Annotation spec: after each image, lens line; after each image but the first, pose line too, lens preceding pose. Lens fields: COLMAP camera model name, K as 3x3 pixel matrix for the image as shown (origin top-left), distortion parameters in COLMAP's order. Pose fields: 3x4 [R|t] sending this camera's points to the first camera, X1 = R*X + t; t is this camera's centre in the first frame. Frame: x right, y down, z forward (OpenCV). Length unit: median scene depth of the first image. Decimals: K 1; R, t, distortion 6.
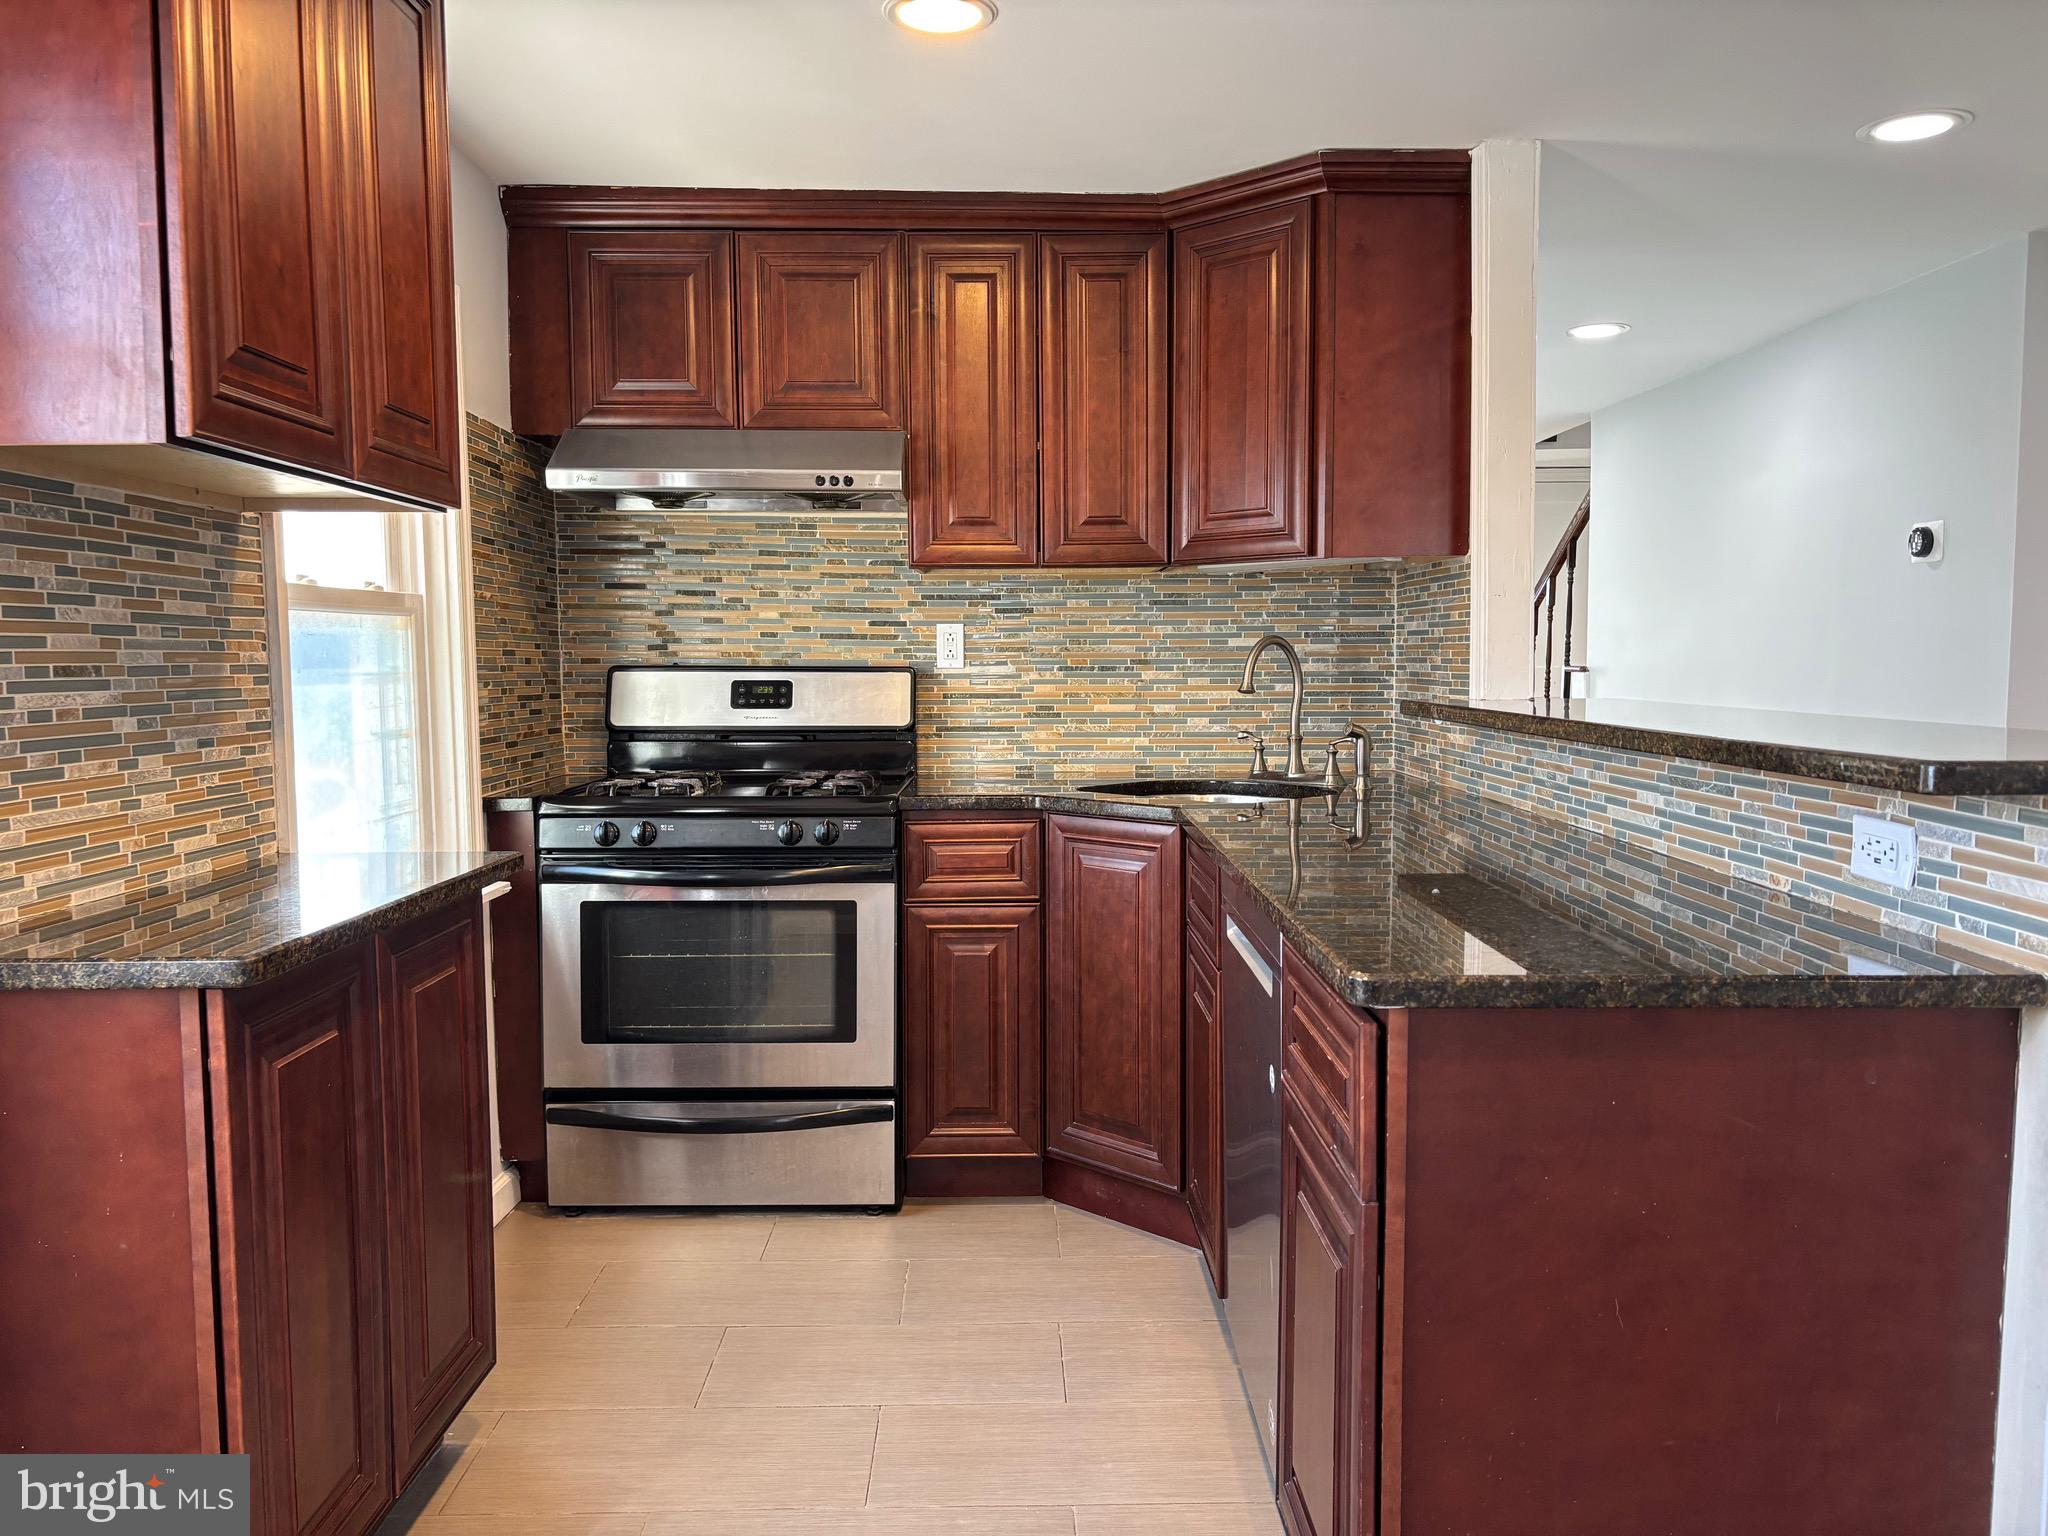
lens RADIAL K [[1542.8, 0, 1024.0], [0, 1542.8, 768.0], [0, 0, 1]] dist [0.006243, -0.003251]
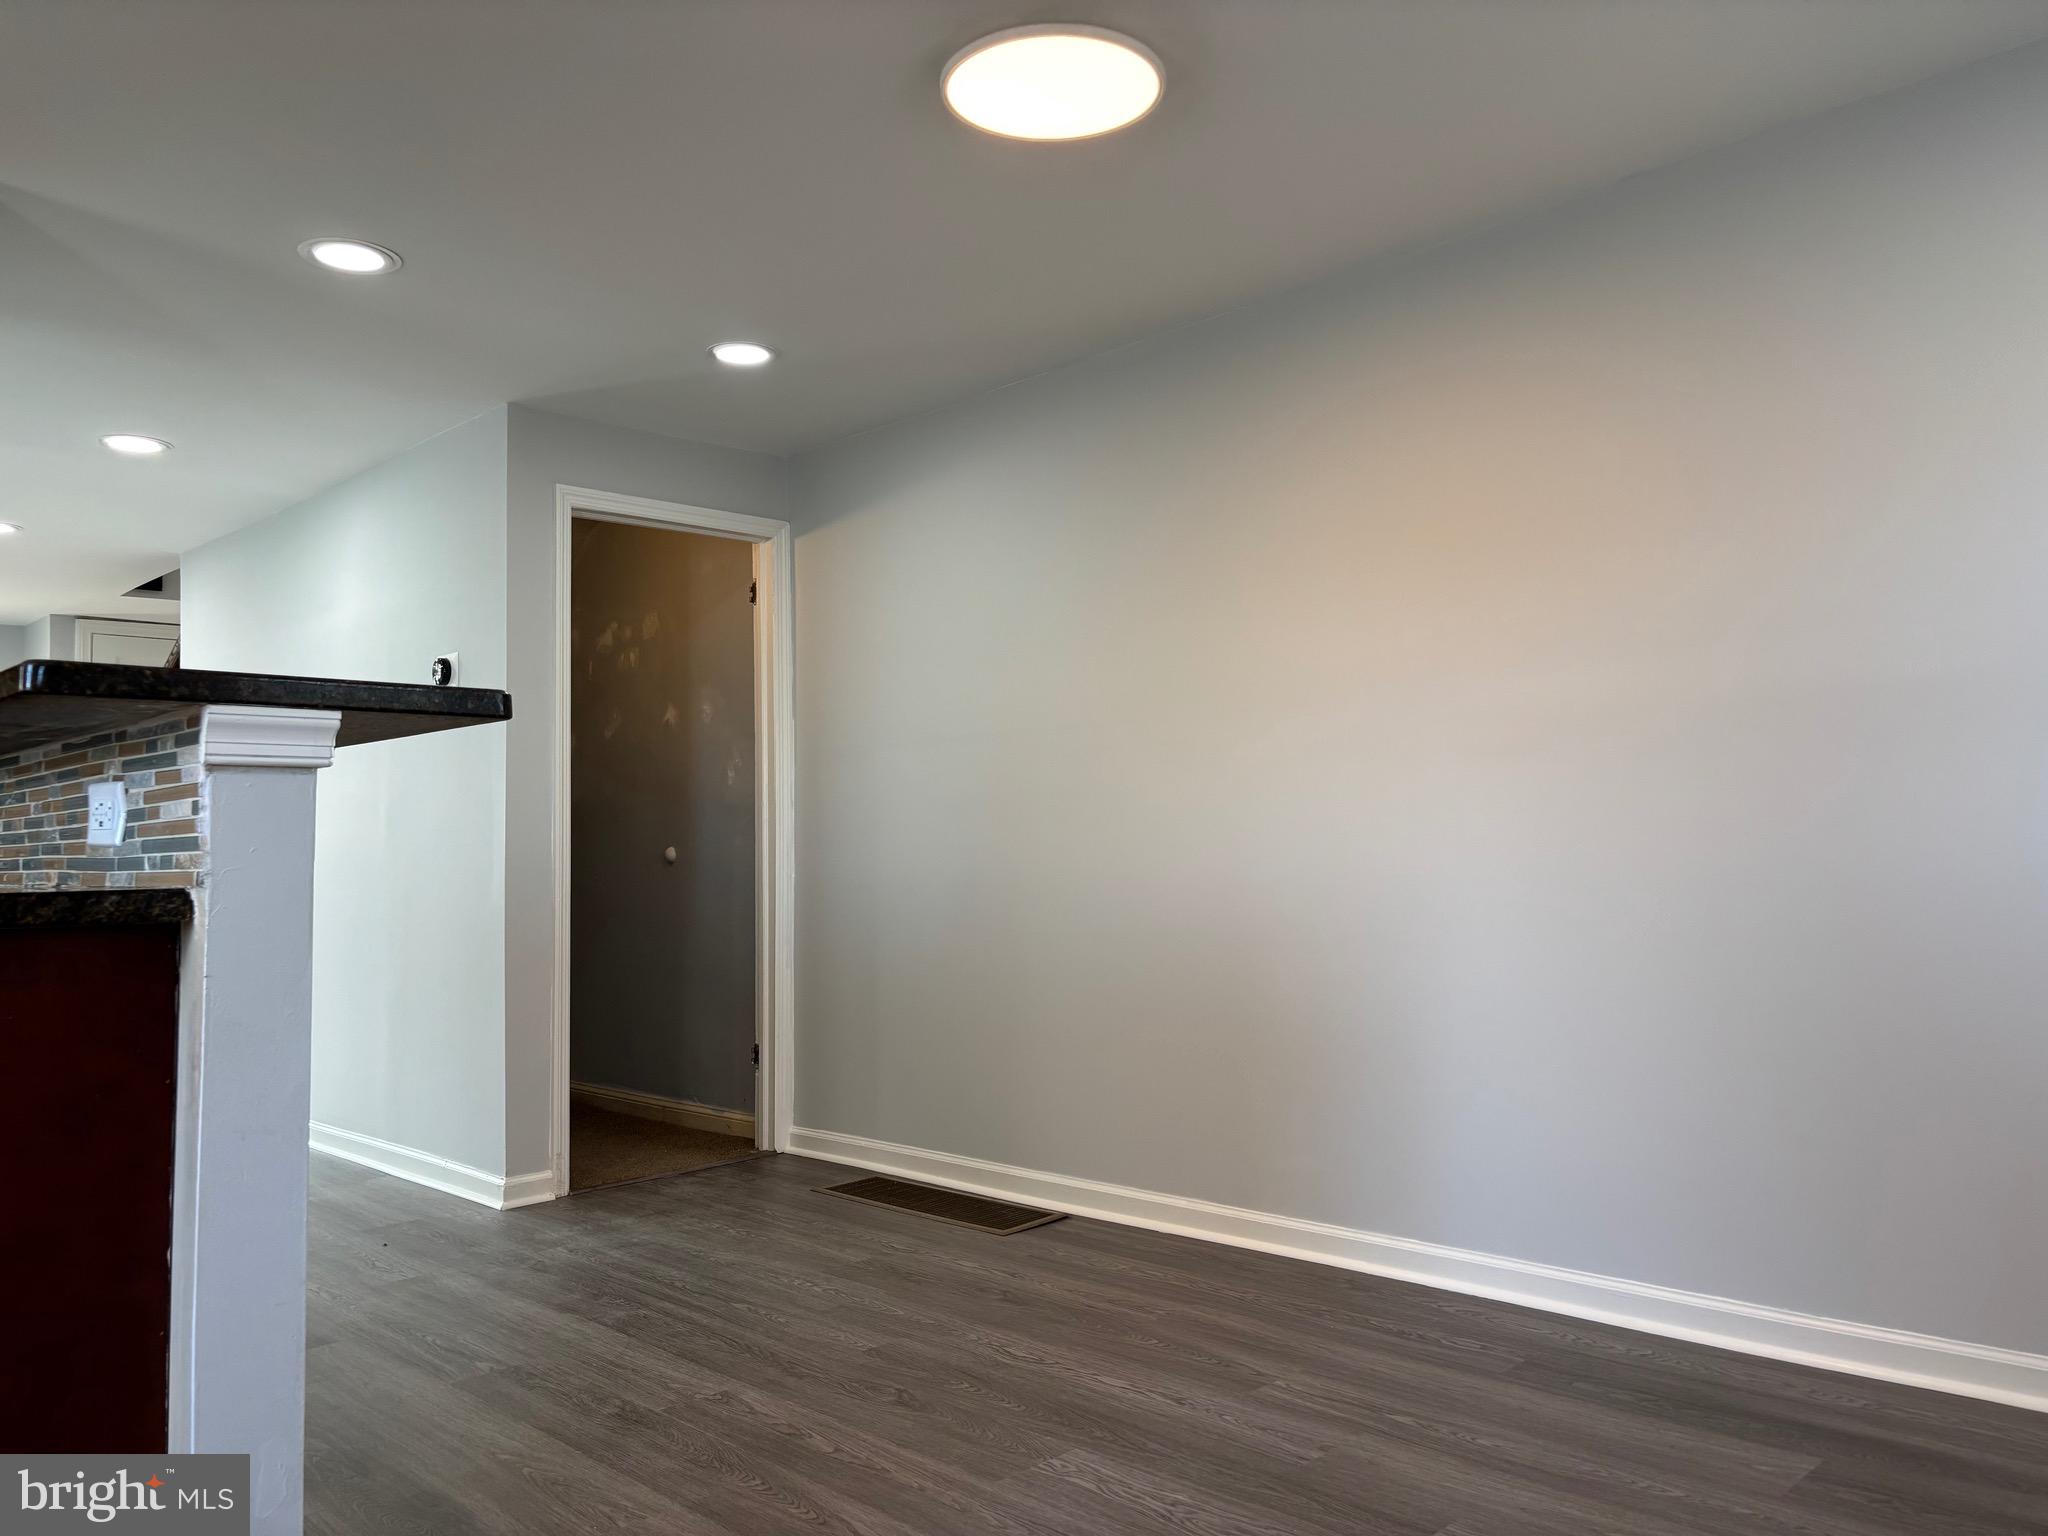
lens RADIAL K [[1542.8, 0, 1024.0], [0, 1542.8, 768.0], [0, 0, 1]] dist [0.006243, -0.003251]
pose [[0.710799, 0.030932, 0.702715, 0.304167], [0.066490, 0.991605, -0.110903, 0.187751], [-0.700245, 0.125553, 0.702775, -0.109543]]
